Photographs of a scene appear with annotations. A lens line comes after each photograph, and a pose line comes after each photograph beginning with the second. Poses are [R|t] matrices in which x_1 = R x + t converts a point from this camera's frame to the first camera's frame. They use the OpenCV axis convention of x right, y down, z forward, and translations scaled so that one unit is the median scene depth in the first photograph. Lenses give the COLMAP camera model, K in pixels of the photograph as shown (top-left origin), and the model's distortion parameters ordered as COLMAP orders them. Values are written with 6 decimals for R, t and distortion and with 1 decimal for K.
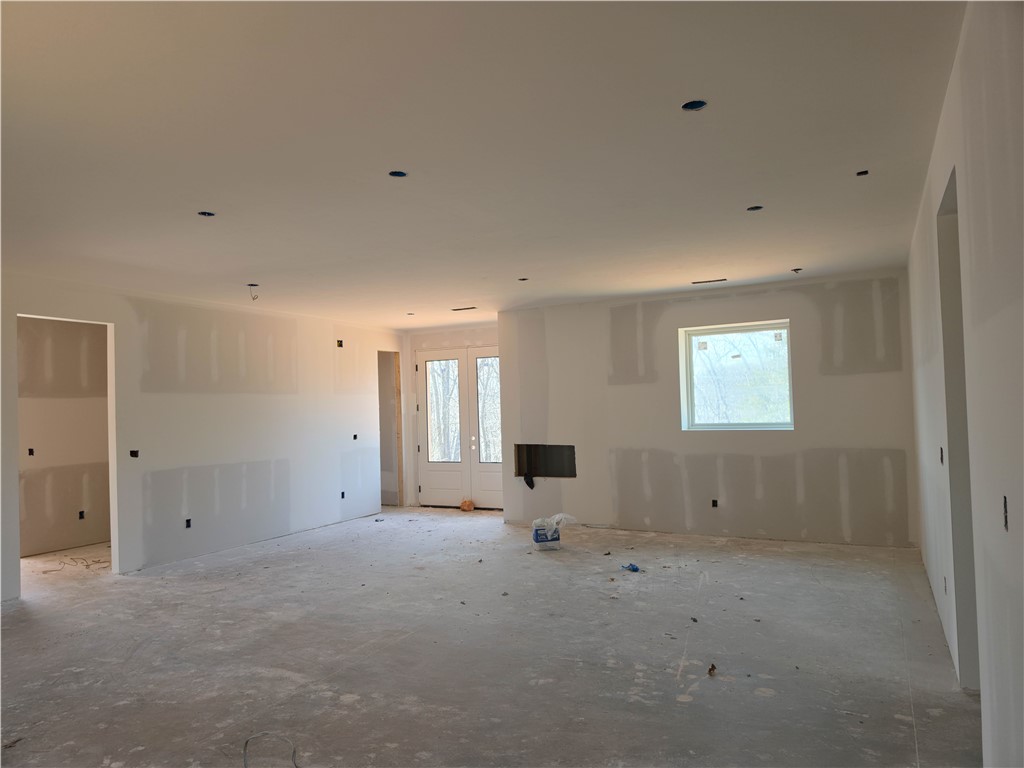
lens RADIAL K [[691.5, 0, 512.0], [0, 691.5, 384.0], [0, 0, 1]] dist [0.045805, -0.000182]
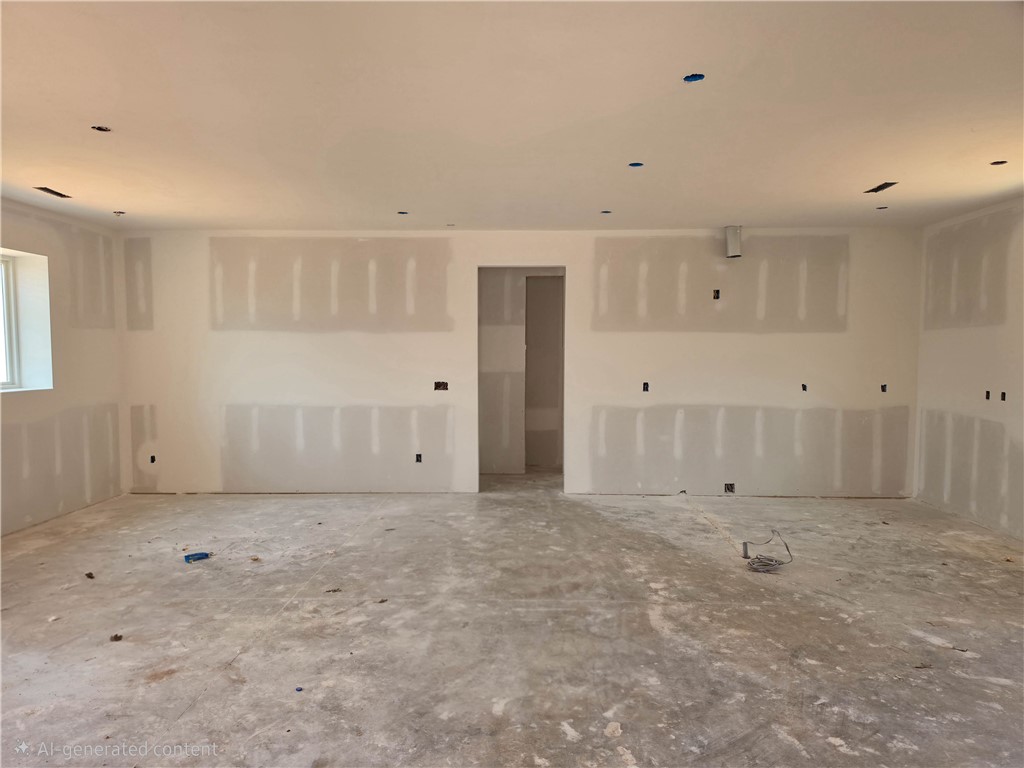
lens RADIAL K [[698.8, 0, 495.2], [0, 698.8, 379.8], [0, 0, 1]] dist [0.094277, -0.081686]
pose [[-0.434209, -0.001535, 0.900811, -1.095531], [-0.012603, 0.999911, -0.004371, 0.092394], [-0.900724, -0.013251, -0.434190, 1.616646]]
